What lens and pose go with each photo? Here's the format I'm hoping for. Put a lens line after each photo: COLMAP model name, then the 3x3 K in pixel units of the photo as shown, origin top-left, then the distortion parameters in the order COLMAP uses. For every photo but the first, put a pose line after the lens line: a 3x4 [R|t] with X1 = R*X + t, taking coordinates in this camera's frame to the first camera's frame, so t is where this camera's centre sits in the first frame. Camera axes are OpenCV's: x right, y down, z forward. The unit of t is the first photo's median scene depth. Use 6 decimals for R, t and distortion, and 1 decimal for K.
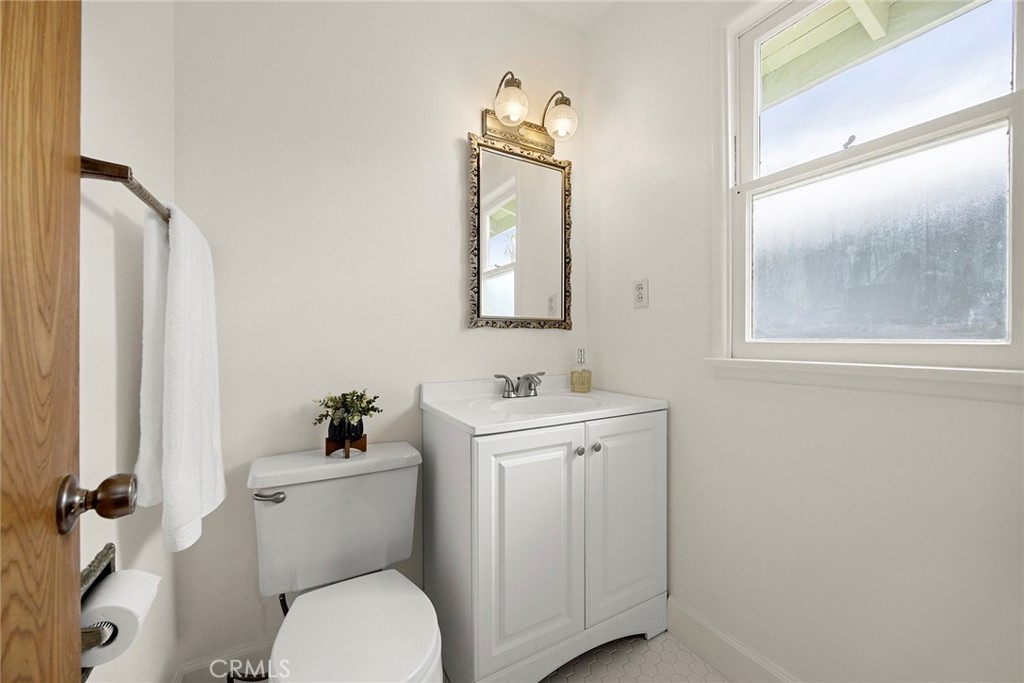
lens RADIAL K [[392.5, 0, 511.7], [0, 392.5, 328.9], [0, 0, 1]] dist [-0.000722, -0.000047]
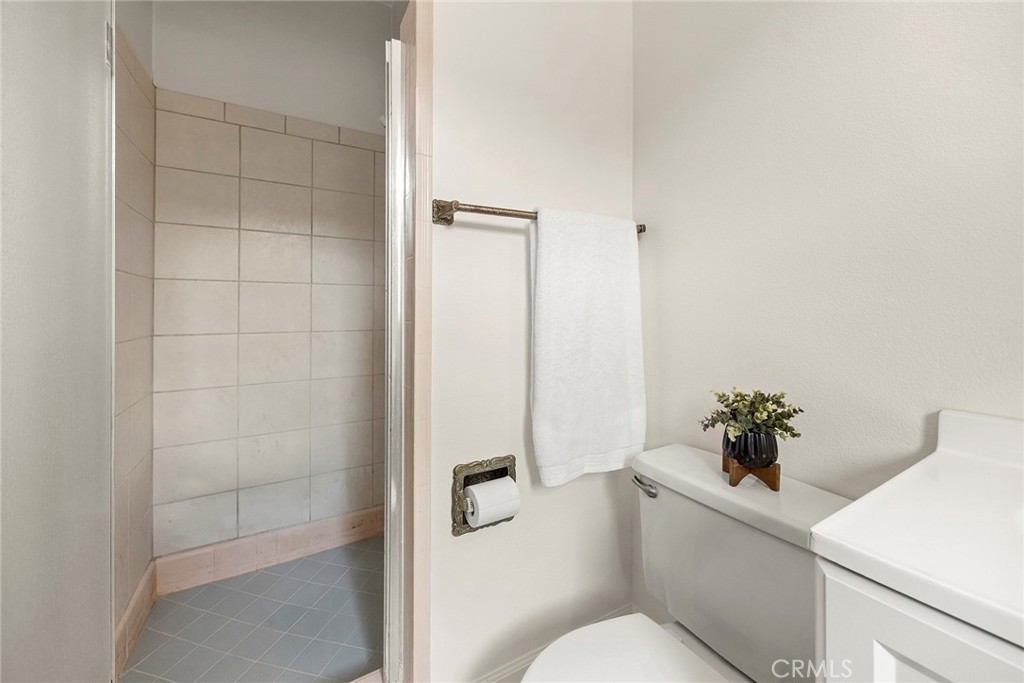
lens RADIAL K [[392.5, 0, 511.7], [0, 392.5, 328.9], [0, 0, 1]] dist [-0.000722, -0.000047]
pose [[-0.007469, -0.003949, -0.999964, 0.283620], [0.025438, 0.999668, -0.004138, 0.043273], [0.999648, -0.025468, -0.007366, 0.615820]]
